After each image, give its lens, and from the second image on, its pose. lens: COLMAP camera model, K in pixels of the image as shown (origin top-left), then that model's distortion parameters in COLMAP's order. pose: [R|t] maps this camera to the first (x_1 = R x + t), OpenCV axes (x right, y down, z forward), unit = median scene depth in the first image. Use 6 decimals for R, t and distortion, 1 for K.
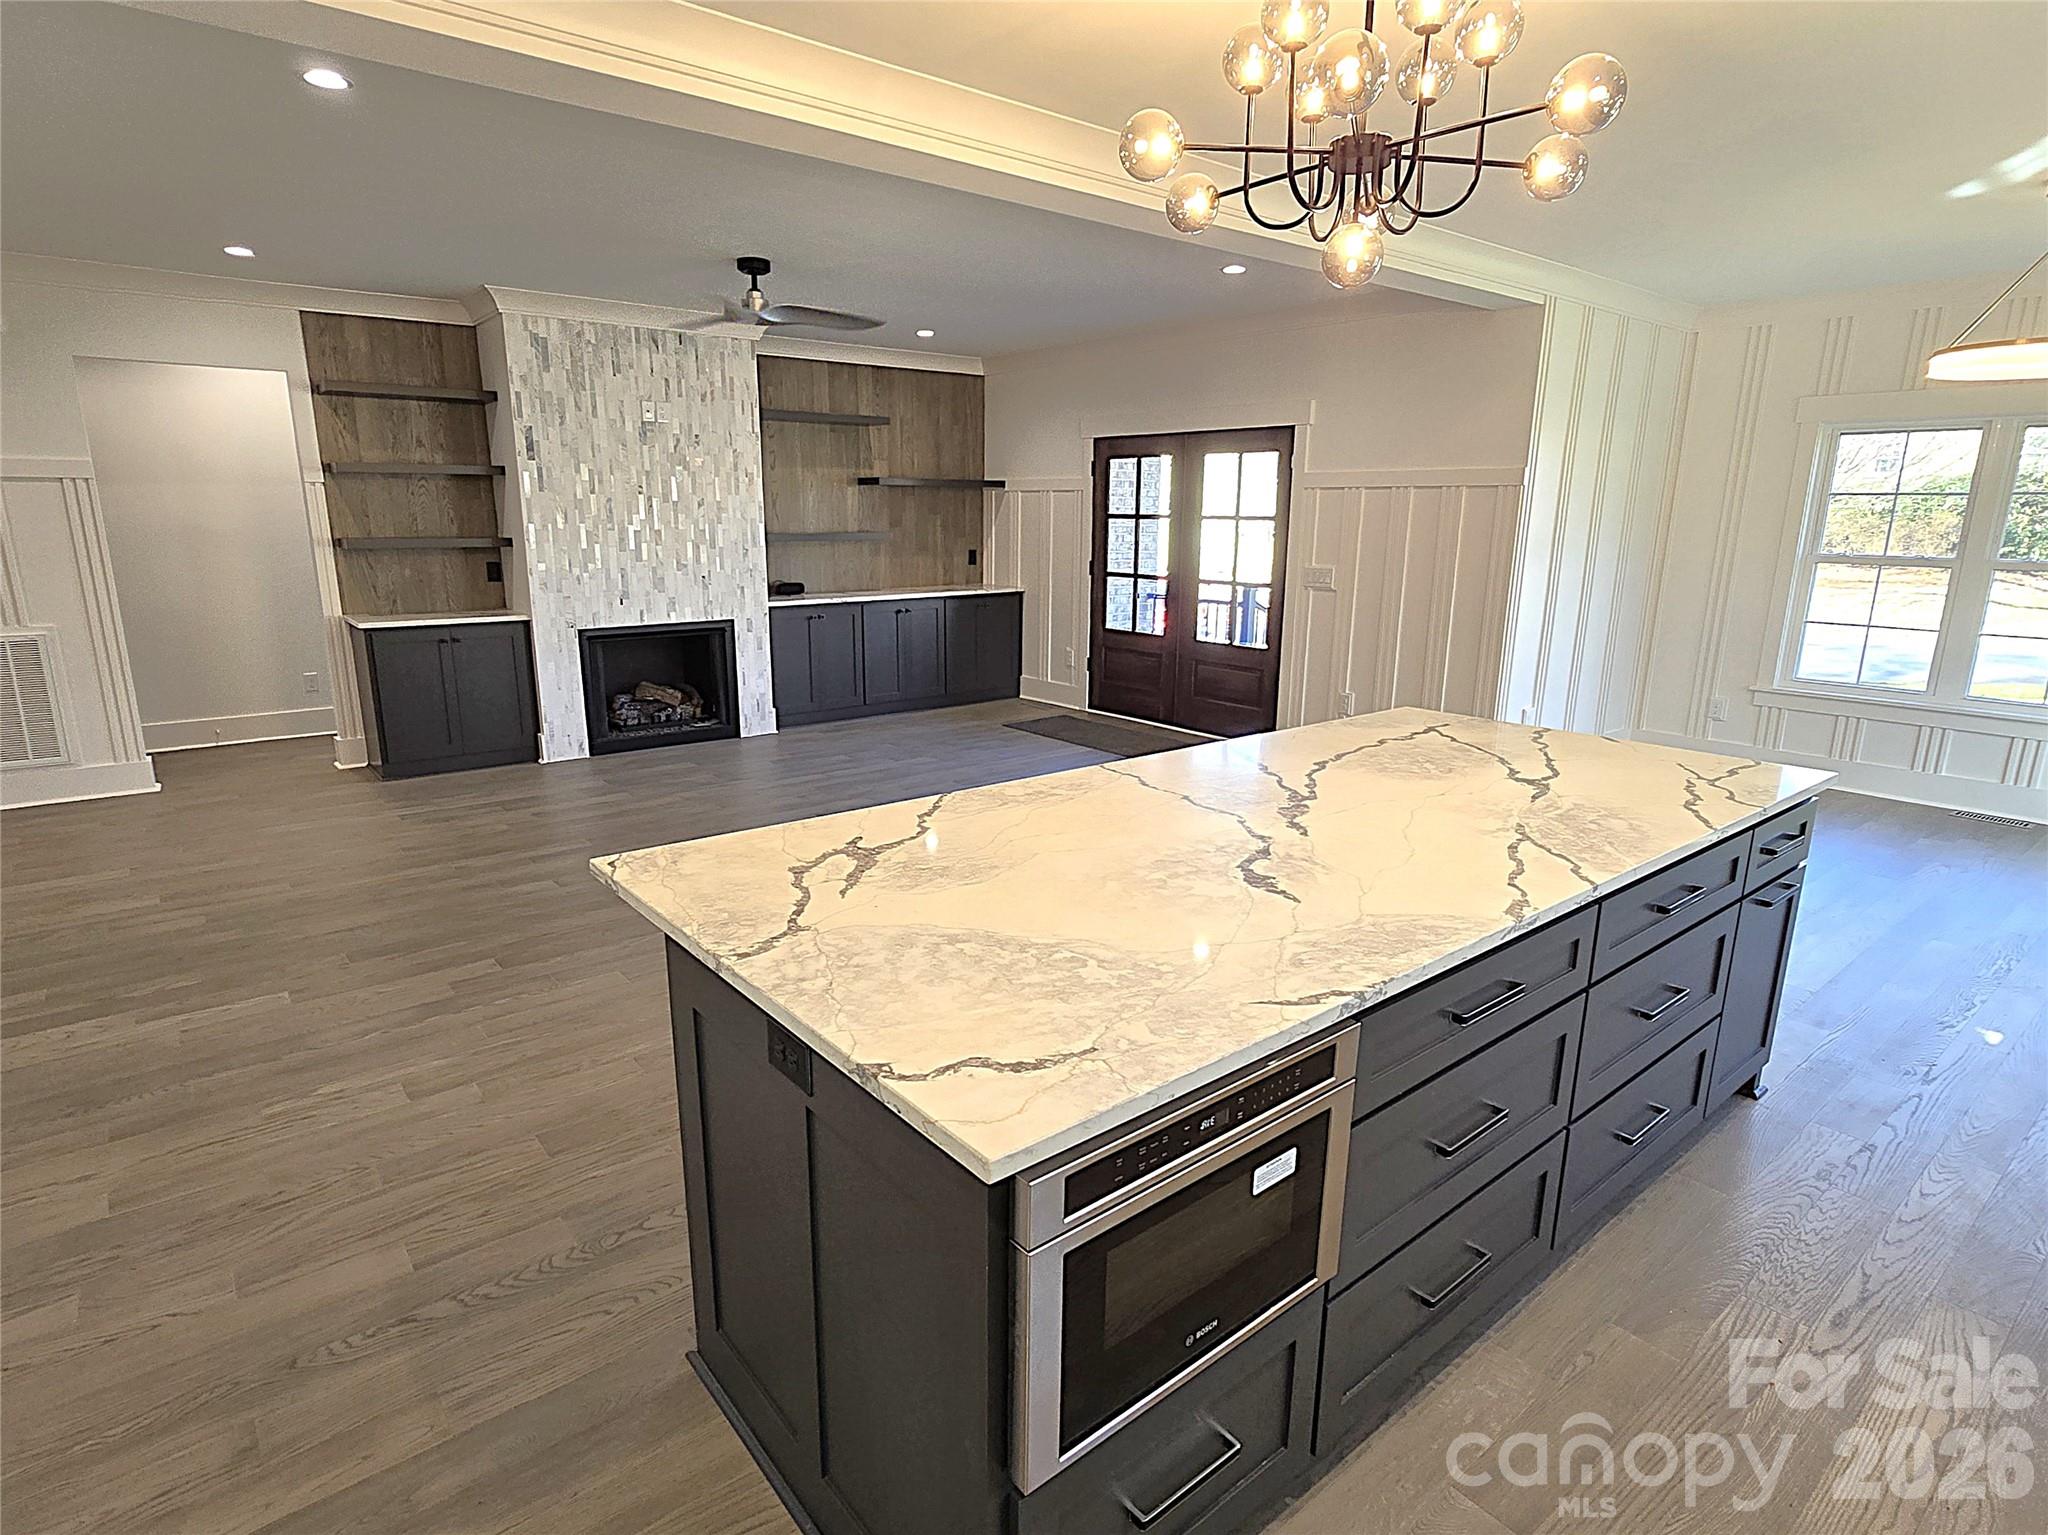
lens RADIAL K [[1033.5, 0, 1040.5], [0, 1033.5, 760.8], [0, 0, 1]] dist [-0.007738, -0.000587]
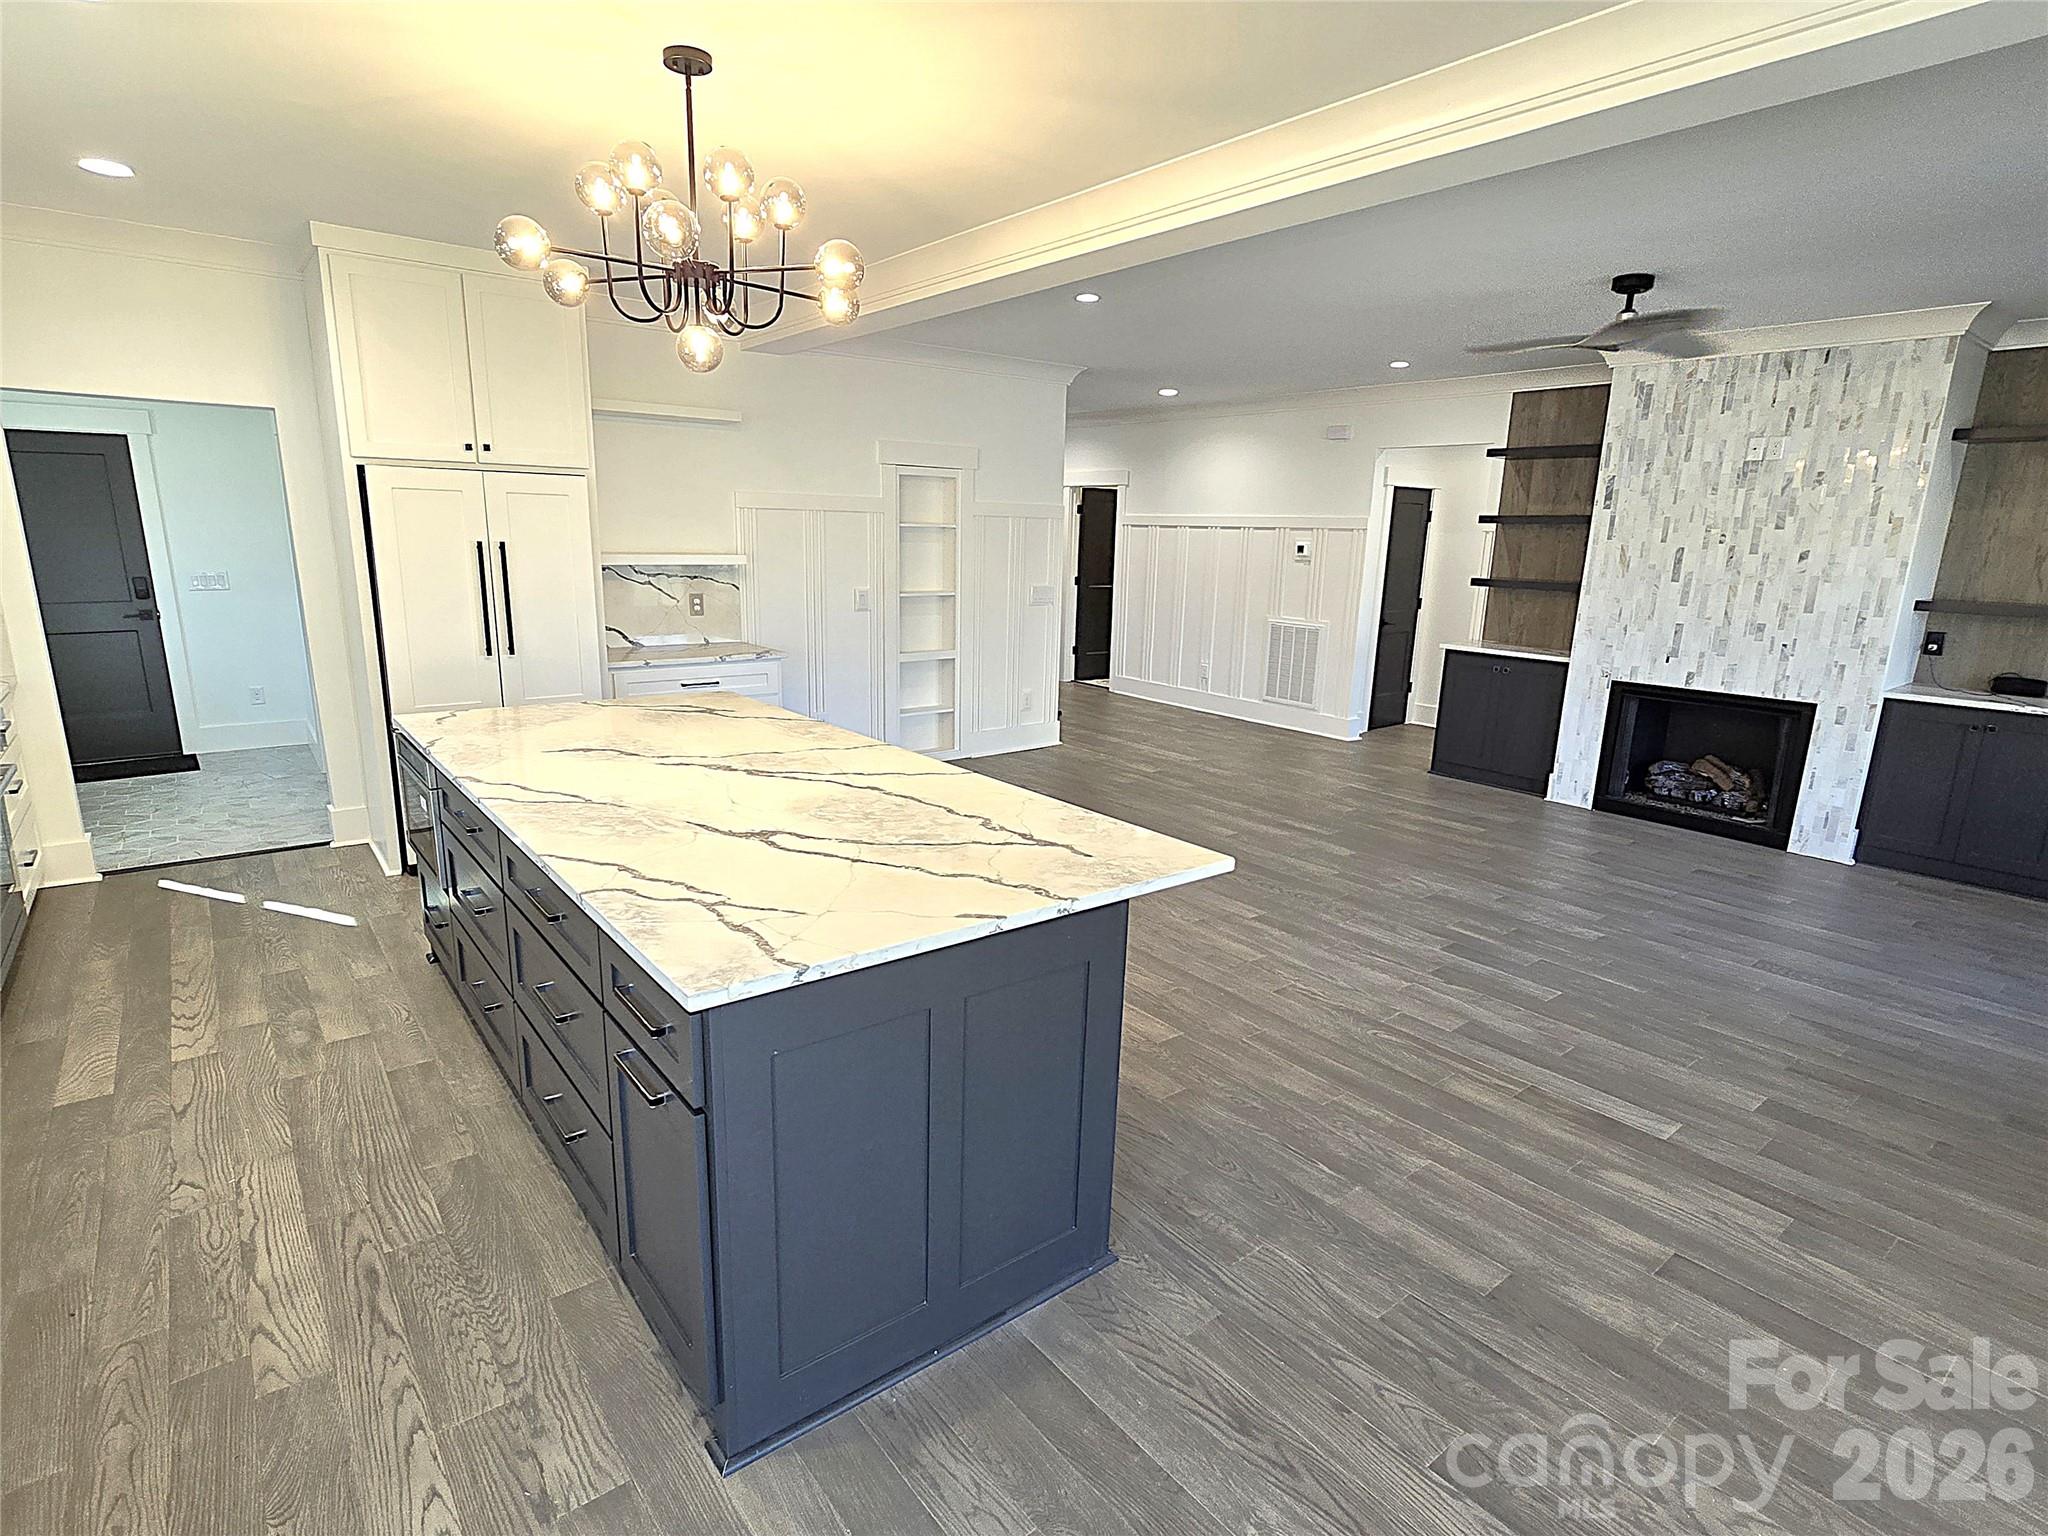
lens RADIAL K [[1033.5, 0, 1045.6], [0, 1033.5, 763.4], [0, 0, 1]] dist [-0.007738, -0.000587]
pose [[0.024754, 0.213302, -0.976673, 0.528447], [-0.260062, 0.944709, 0.199730, -0.112721], [0.965274, 0.249052, 0.078857, 0.444293]]
